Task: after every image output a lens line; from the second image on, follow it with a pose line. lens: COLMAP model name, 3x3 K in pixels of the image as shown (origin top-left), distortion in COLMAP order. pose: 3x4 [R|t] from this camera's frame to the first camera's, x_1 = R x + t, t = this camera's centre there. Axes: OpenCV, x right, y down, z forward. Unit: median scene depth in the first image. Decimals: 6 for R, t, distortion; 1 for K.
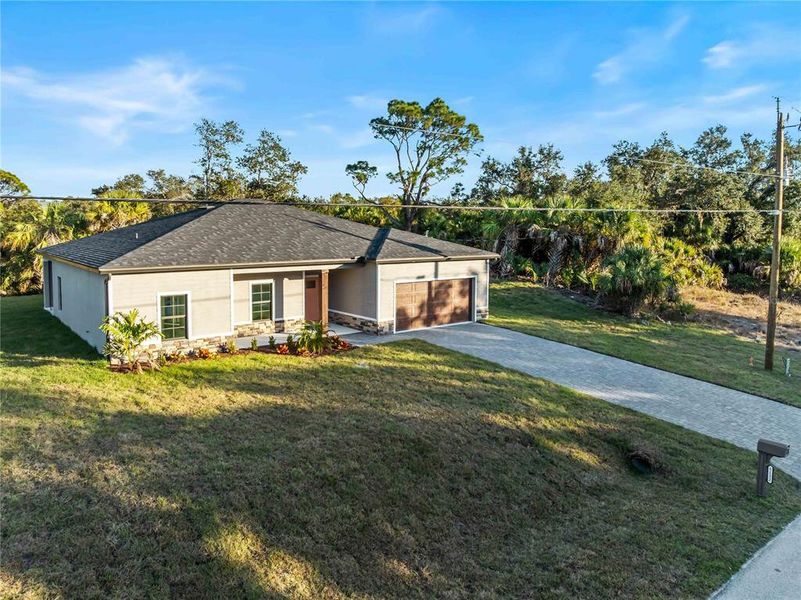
lens RADIAL K [[583.4, 0, 398.5], [0, 583.4, 263.0], [0, 0, 1]] dist [-0.032294, -0.000338]
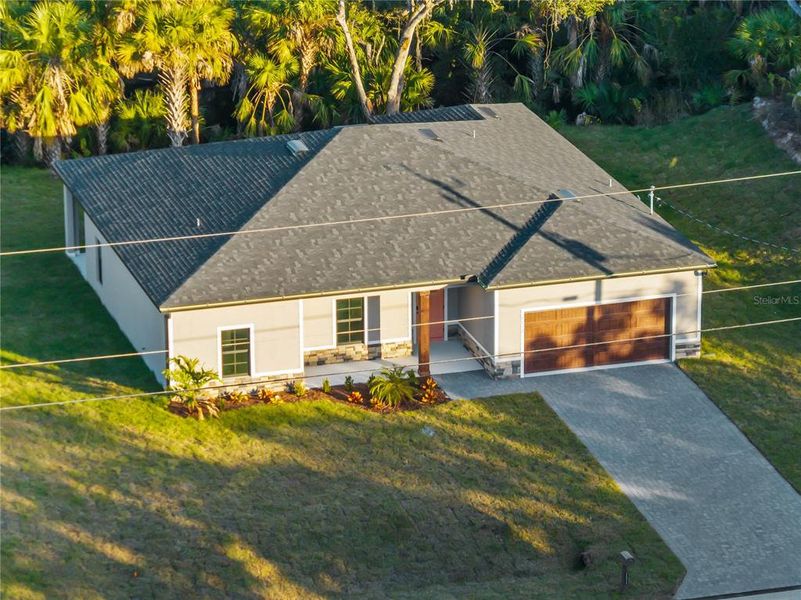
lens RADIAL K [[3972.6, 0, 400.5], [0, 3972.6, 300.0], [0, 0, 1]] dist [-0.071029, 0.285858]
pose [[0.926303, 0.109005, -0.360666, 1.669108], [-0.013981, 0.966521, 0.256207, -1.270339], [0.376519, -0.232283, 0.896815, -3.564016]]
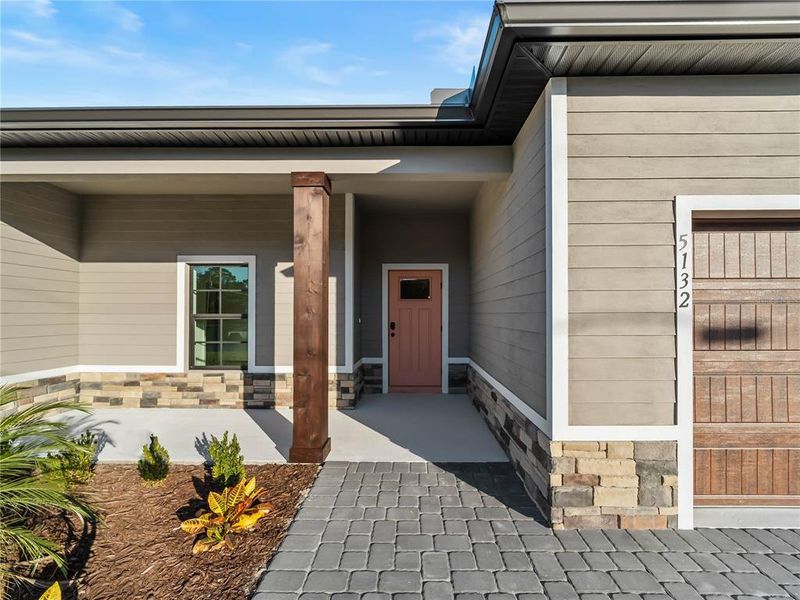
lens RADIAL K [[372.2, 0, 402.7], [0, 372.2, 309.4], [0, 0, 1]] dist [-0.000755, -0.000098]
pose [[0.764388, -0.014453, -0.644594, 0.000273], [-0.037311, 0.997082, -0.066602, 0.073547], [0.643676, 0.074961, 0.761618, 0.890801]]
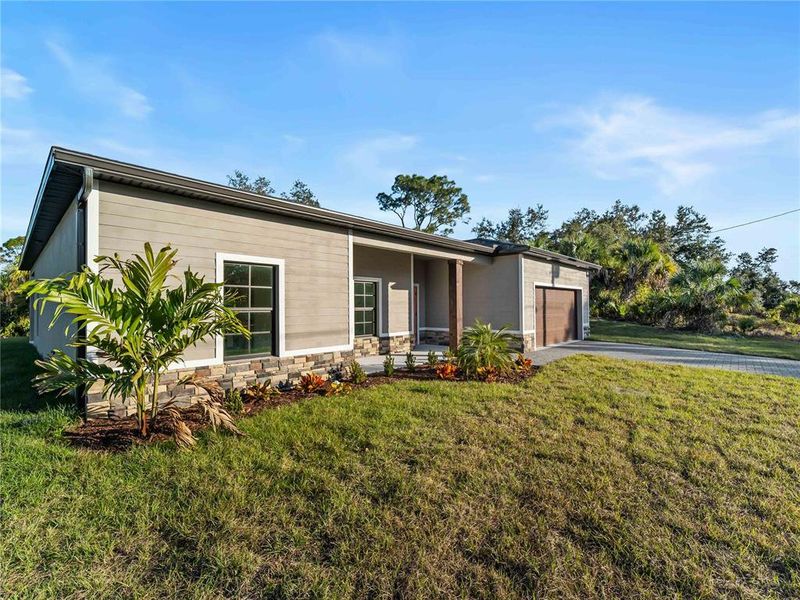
lens RADIAL K [[368.8, 0, 400.0], [0, 368.8, 300.0], [0, 0, 1]] dist [0.000590, 0.000011]
pose [[0.989732, -0.009529, 0.142614, -0.254624], [0.021853, 0.996132, -0.085105, 0.094157], [-0.141252, 0.087347, 0.986113, 0.561652]]
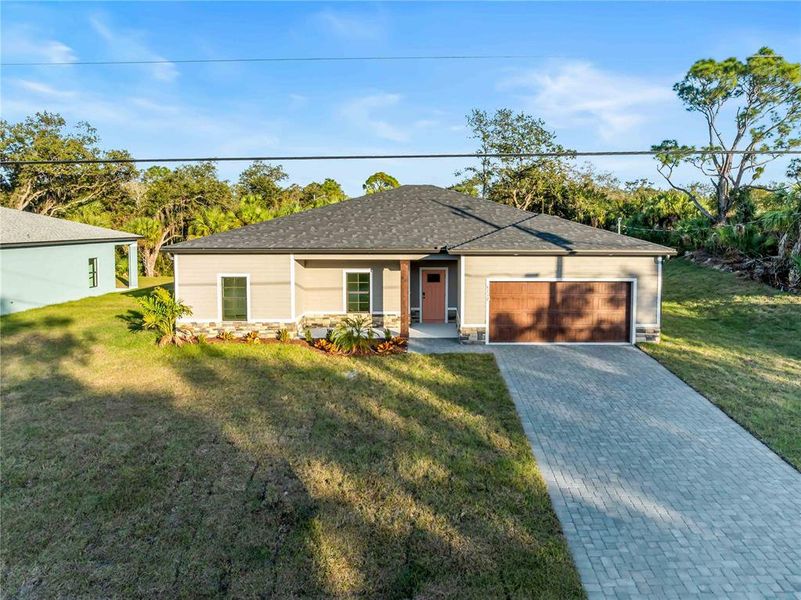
lens RADIAL K [[582.7, 0, 436.8], [0, 582.7, 263.7], [0, 0, 1]] dist [-0.044406, 0.000551]
pose [[0.784601, 0.038834, -0.618784, 0.435142], [-0.037852, 0.999175, 0.014712, 0.002611], [0.618845, 0.011879, 0.785424, 0.343675]]
